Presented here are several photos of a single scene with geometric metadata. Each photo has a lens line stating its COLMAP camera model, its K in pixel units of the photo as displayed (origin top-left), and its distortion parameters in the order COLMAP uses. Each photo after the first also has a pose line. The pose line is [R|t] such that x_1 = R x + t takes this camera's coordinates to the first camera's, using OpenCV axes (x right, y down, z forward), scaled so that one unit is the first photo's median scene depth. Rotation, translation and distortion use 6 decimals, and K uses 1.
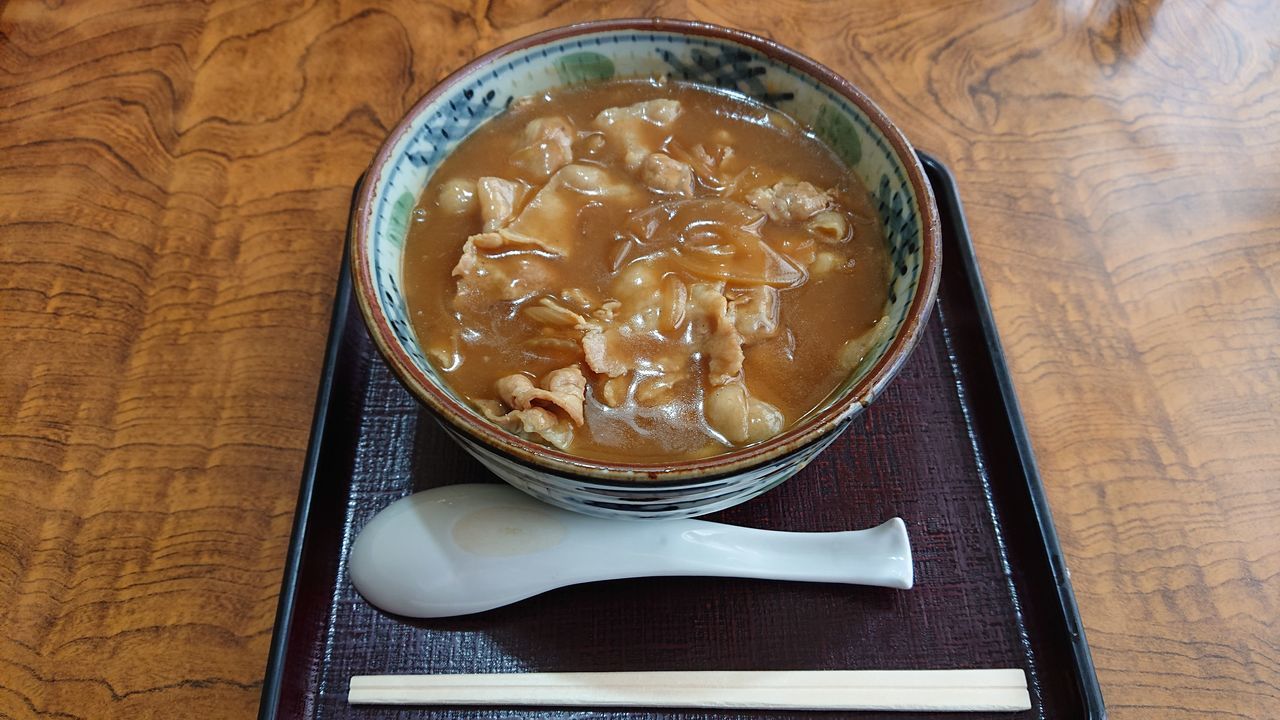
lens RADIAL K [[941.1, 0, 640.0], [0, 941.1, 360.0], [0, 0, 1]] dist [0.150875, -0.265147]
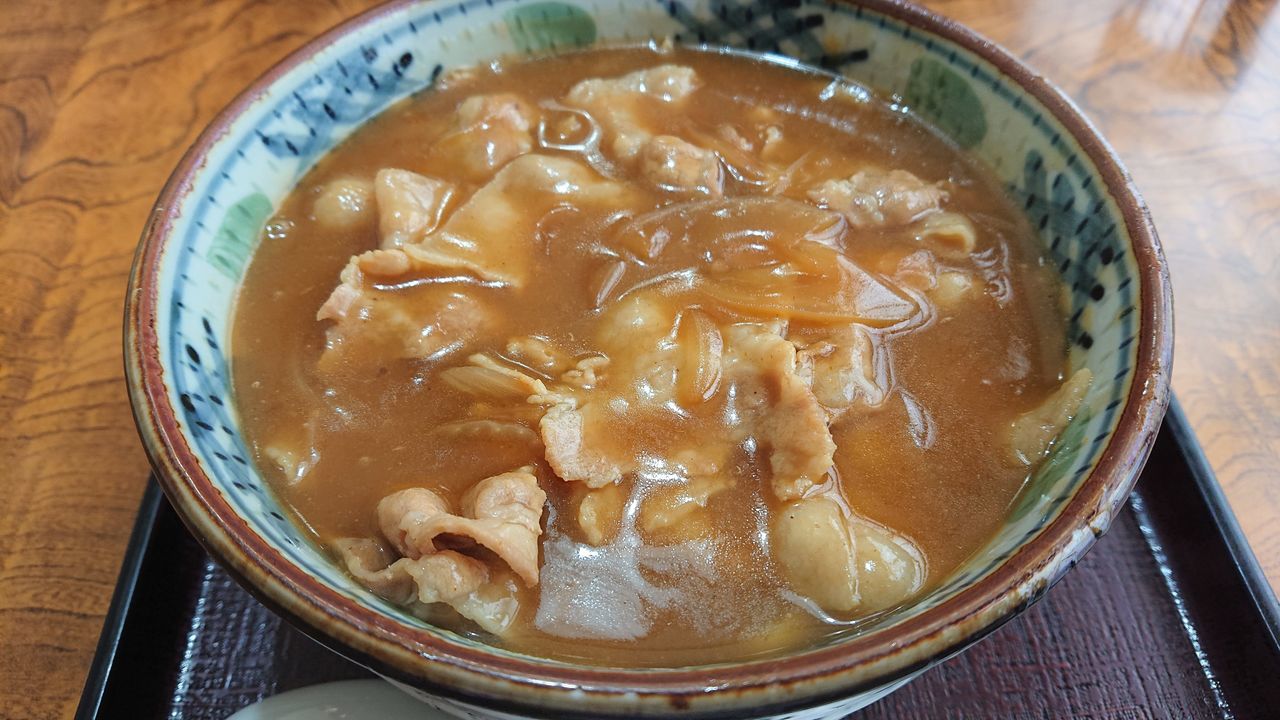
lens RADIAL K [[941.1, 0, 640.0], [0, 941.1, 360.0], [0, 0, 1]] dist [0.150875, -0.265147]
pose [[0.999748, -0.022291, 0.002483, -0.002677], [0.022427, 0.992237, -0.122323, 0.010510], [0.000263, 0.122348, 0.992487, 0.389931]]
